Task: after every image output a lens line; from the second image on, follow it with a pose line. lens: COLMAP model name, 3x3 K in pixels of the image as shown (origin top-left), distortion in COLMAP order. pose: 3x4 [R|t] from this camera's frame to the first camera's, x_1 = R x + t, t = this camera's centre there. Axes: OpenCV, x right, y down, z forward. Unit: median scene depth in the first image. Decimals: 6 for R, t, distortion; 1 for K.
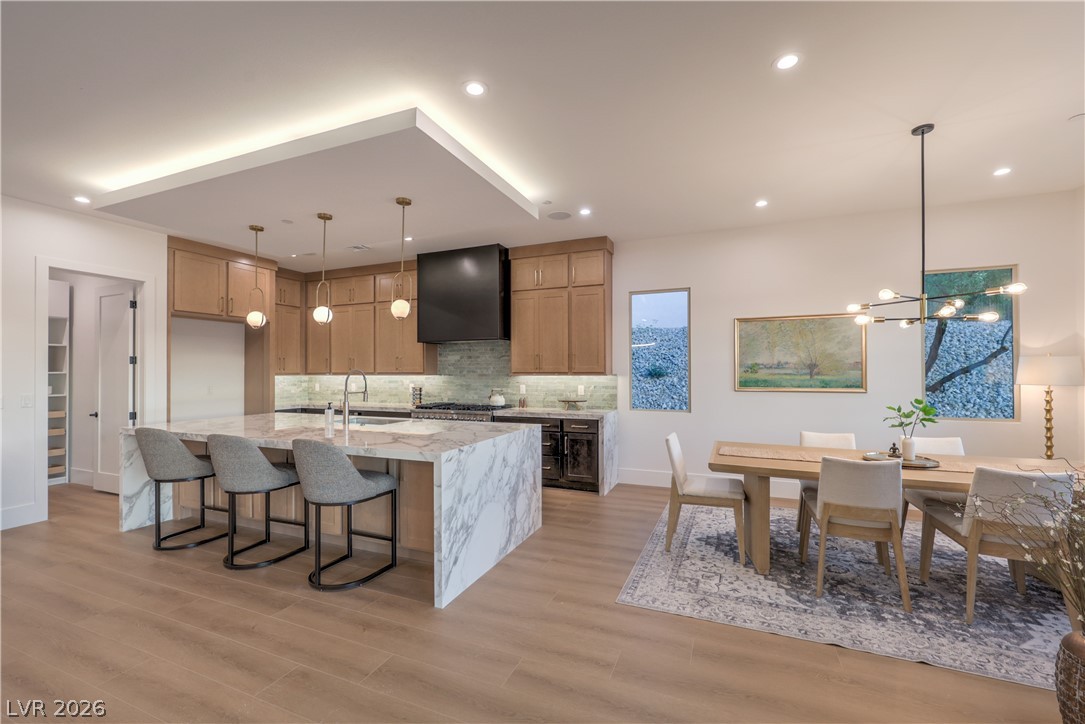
lens RADIAL K [[442.3, 0, 560.3], [0, 442.3, 366.5], [0, 0, 1]] dist [0.001208, 0.000022]
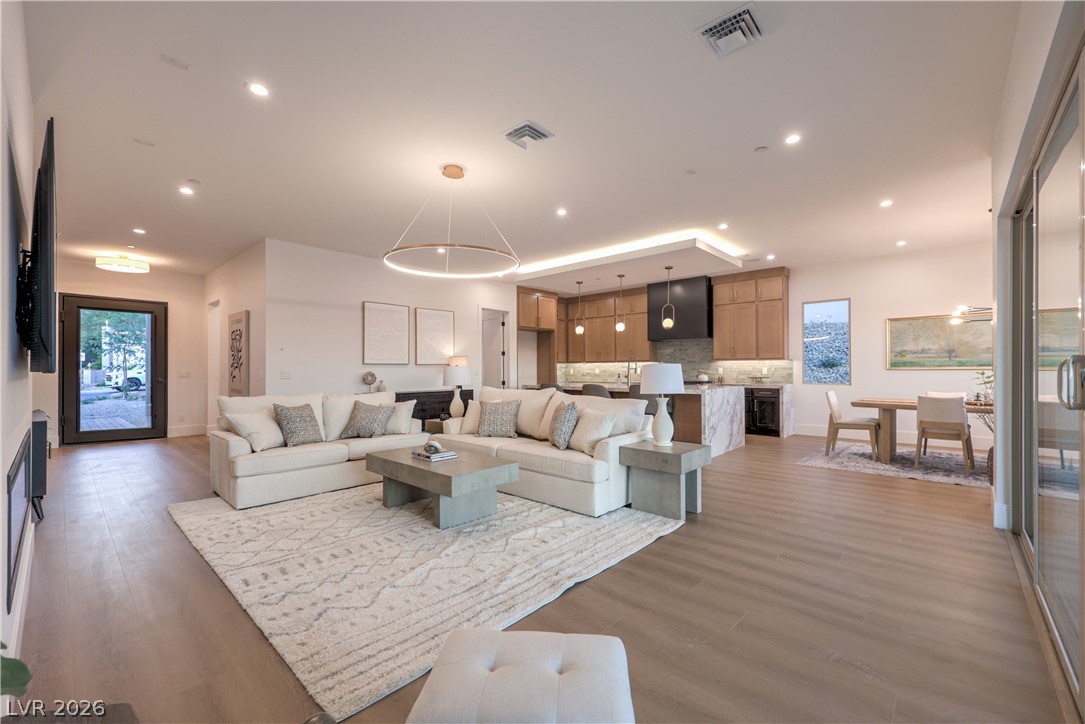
lens RADIAL K [[454.8, 0, 543.7], [0, 454.8, 365.4], [0, 0, 1]] dist [-0.002672, -0.000489]
pose [[0.934585, -0.003327, -0.355725, -0.115233], [0.003733, 0.999993, 0.000456, 0.036519], [0.355721, -0.001754, 0.934591, -0.752467]]
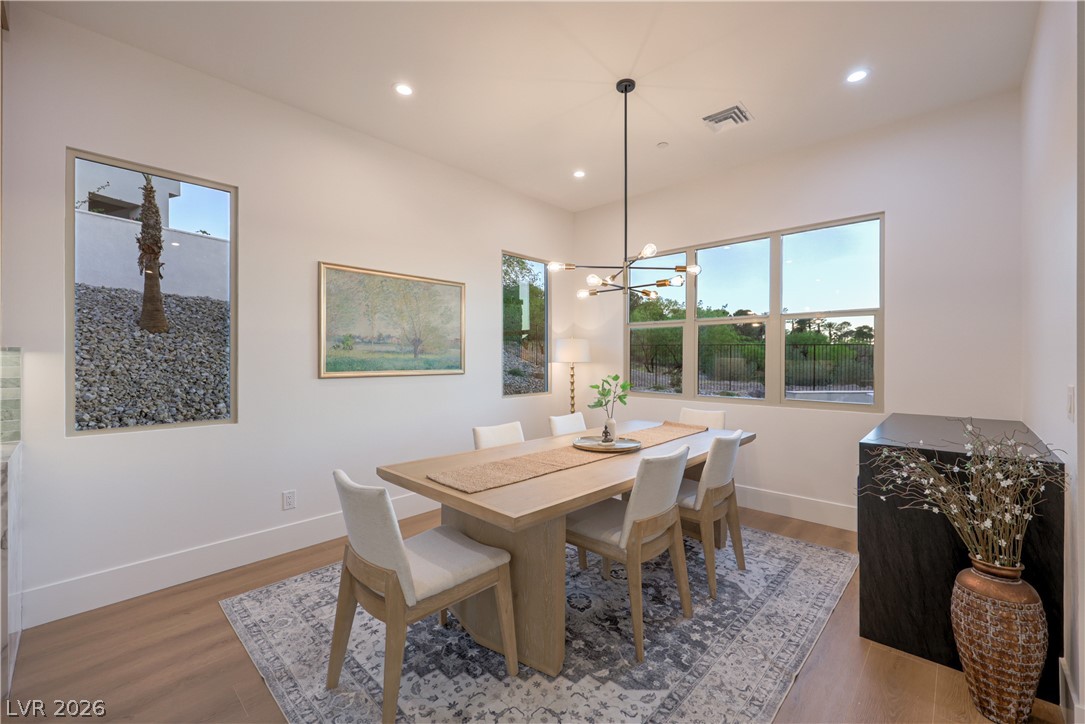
lens RADIAL K [[444.1, 0, 545.7], [0, 444.1, 358.3], [0, 0, 1]] dist [-0.000804, -0.000090]
pose [[0.372064, 0.003650, 0.928200, -0.065413], [-0.009612, 0.999954, -0.000079, 0.024300], [-0.928157, -0.008893, 0.372082, 0.473042]]
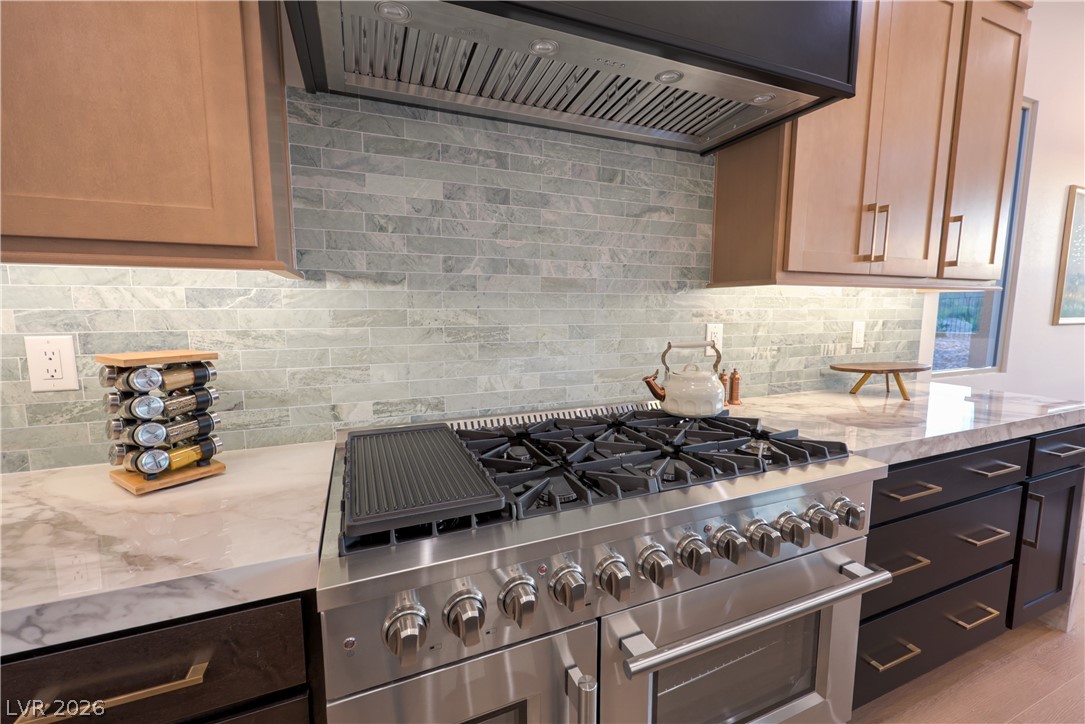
lens RADIAL K [[444.1, 0, 545.7], [0, 444.1, 358.3], [0, 0, 1]] dist [-0.000804, -0.000090]
pose [[0.715046, -0.074060, 0.695144, -0.426117], [-0.007758, 0.993471, 0.113823, 0.038760], [-0.699035, -0.086782, 0.709802, 1.038968]]
